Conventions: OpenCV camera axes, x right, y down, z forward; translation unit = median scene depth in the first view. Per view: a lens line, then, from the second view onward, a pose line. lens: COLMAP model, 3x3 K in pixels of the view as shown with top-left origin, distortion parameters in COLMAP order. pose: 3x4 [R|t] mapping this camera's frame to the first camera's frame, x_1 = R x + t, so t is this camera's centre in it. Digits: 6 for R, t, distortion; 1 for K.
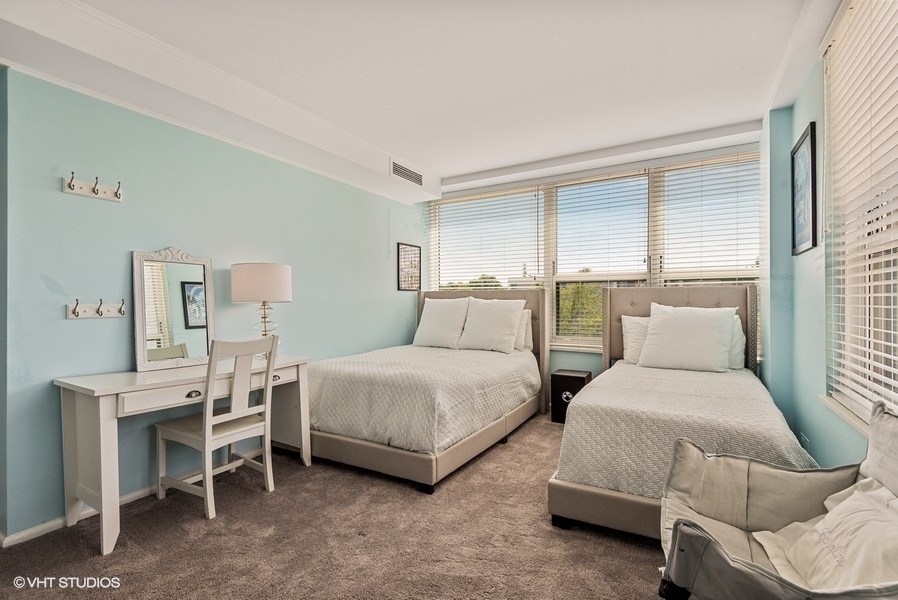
lens RADIAL K [[410.0, 0, 451.6], [0, 410.0, 297.5], [0, 0, 1]] dist [0.009751, -0.002678]
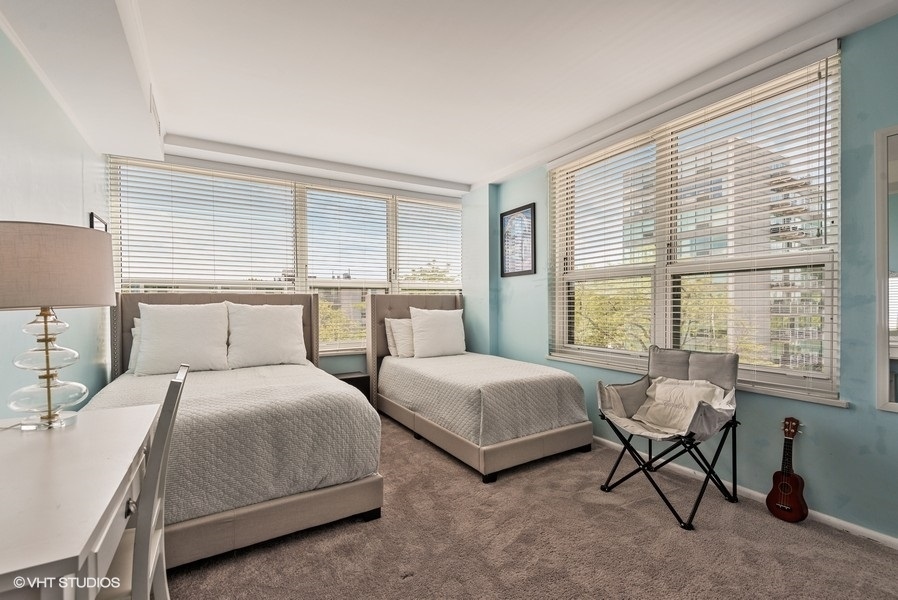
lens RADIAL K [[410.0, 0, 452.2], [0, 410.0, 308.7], [0, 0, 1]] dist [0.009751, -0.002678]
pose [[0.475932, -0.009111, 0.879435, -0.650082], [0.003514, 0.999958, 0.008458, 0.010093], [-0.879475, -0.000935, 0.475944, 0.363717]]
